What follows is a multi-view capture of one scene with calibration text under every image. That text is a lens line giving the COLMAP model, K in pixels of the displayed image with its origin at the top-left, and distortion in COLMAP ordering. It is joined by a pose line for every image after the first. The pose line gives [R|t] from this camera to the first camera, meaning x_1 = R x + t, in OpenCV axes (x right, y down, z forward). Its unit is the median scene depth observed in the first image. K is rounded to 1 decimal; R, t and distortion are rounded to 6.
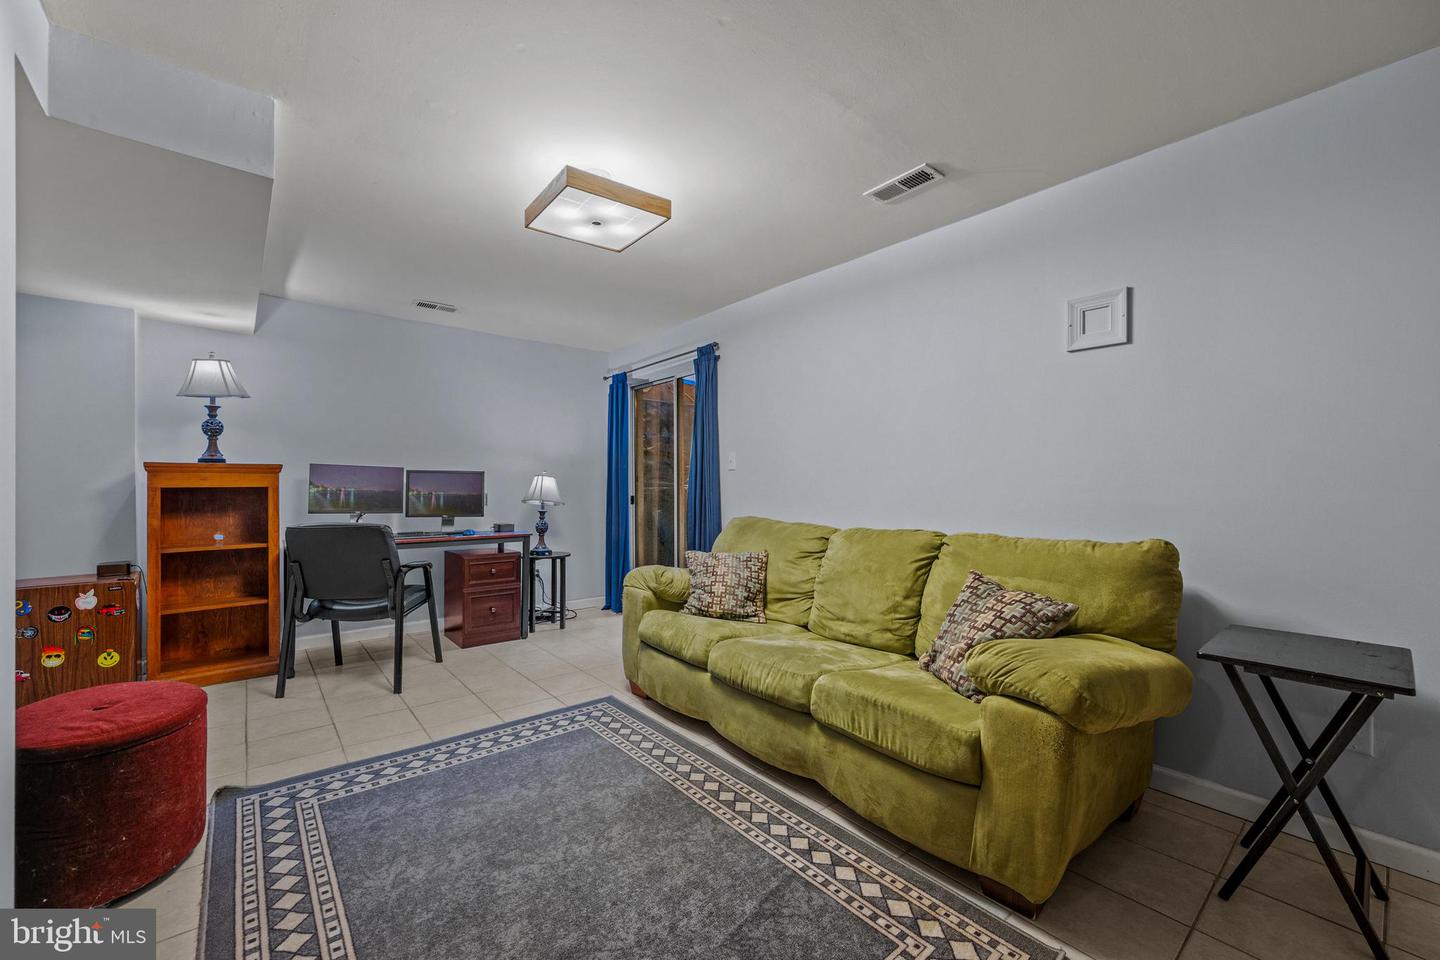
lens RADIAL K [[572.3, 0, 717.7], [0, 572.3, 486.0], [0, 0, 1]] dist [-0.002489, 0.000383]
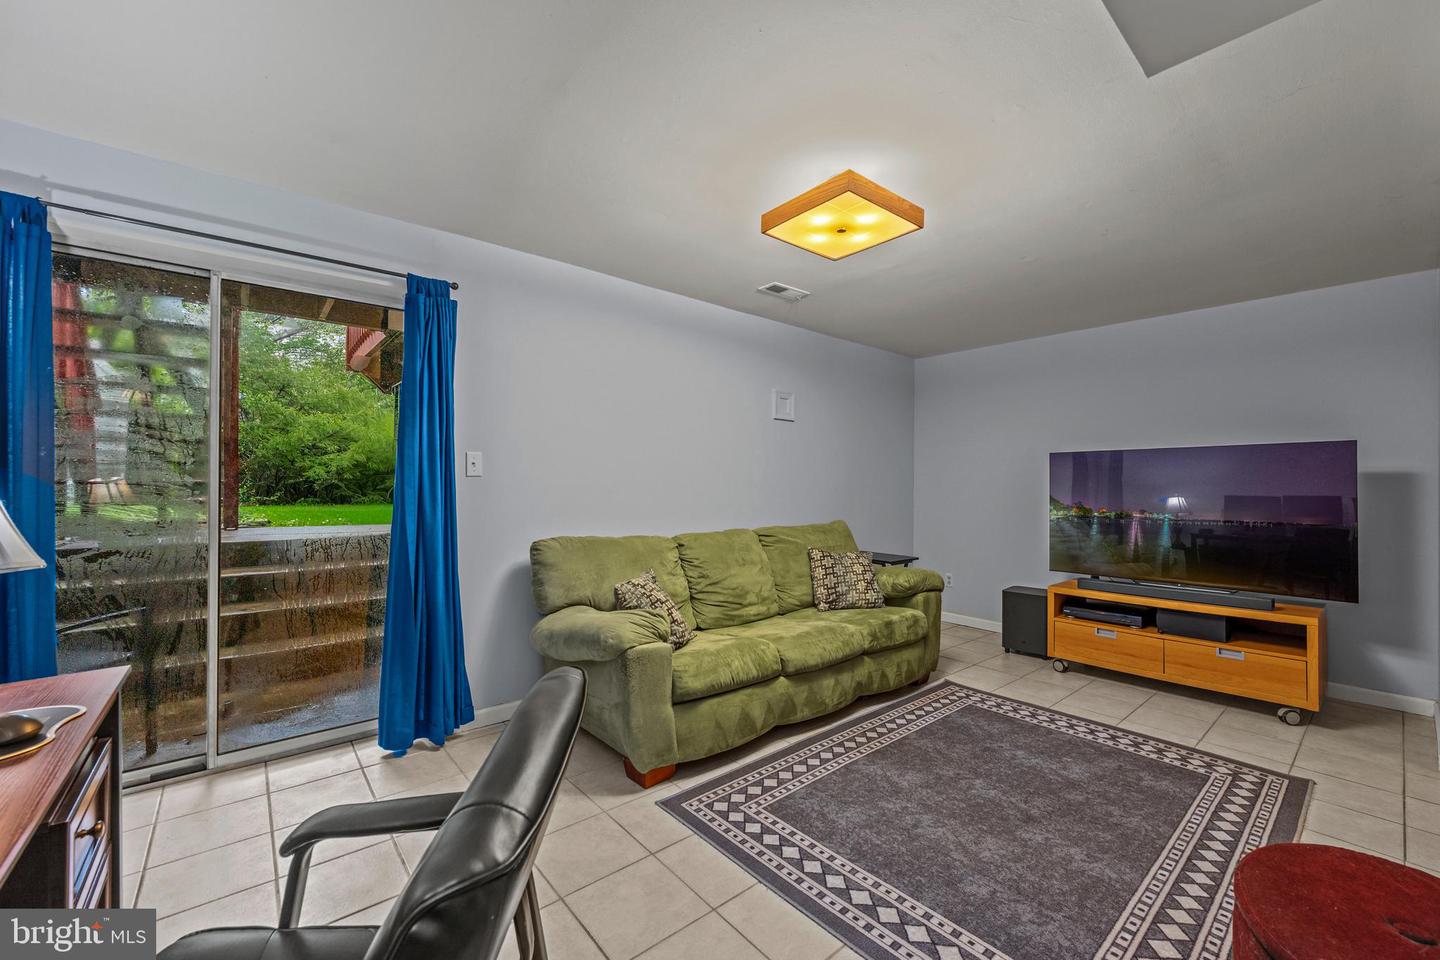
lens RADIAL K [[572.3, 0, 725.3], [0, 572.3, 476.1], [0, 0, 1]] dist [-0.002489, 0.000383]
pose [[-0.015379, 0.012567, 0.999803, -1.098262], [-0.007494, 0.999891, -0.012684, -0.033896], [-0.999854, -0.007687, -0.015283, 1.137575]]
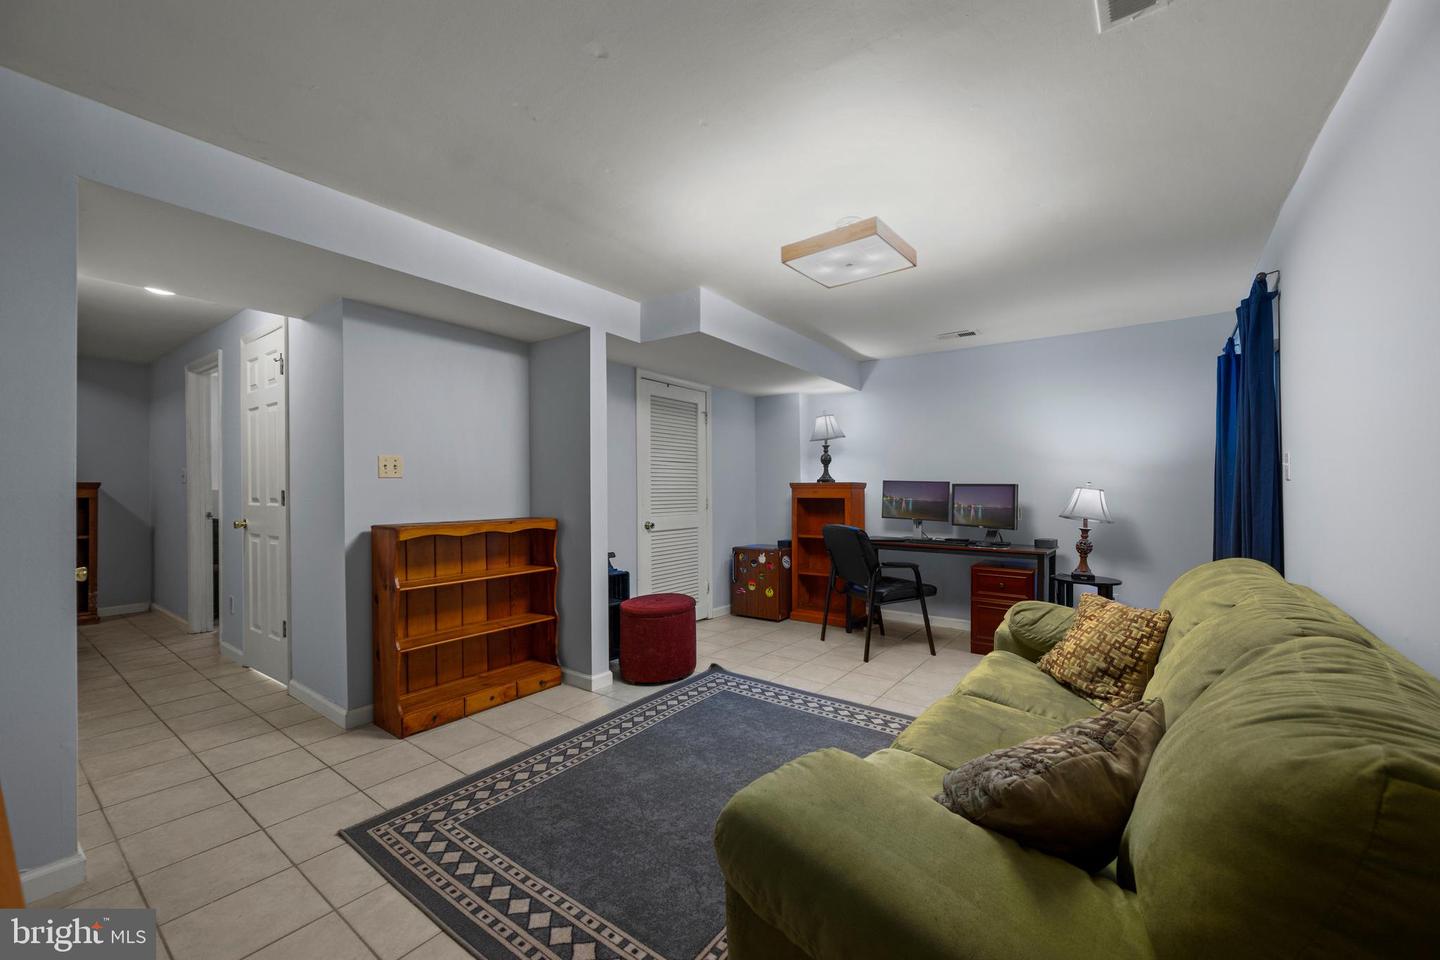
lens RADIAL K [[572.3, 0, 719.0], [0, 572.3, 489.5], [0, 0, 1]] dist [-0.002489, 0.000383]
pose [[0.241723, 0.003065, -0.970340, 0.741996], [-0.004324, 0.999988, 0.002082, -0.029087], [0.970336, 0.003693, 0.241734, 0.458292]]
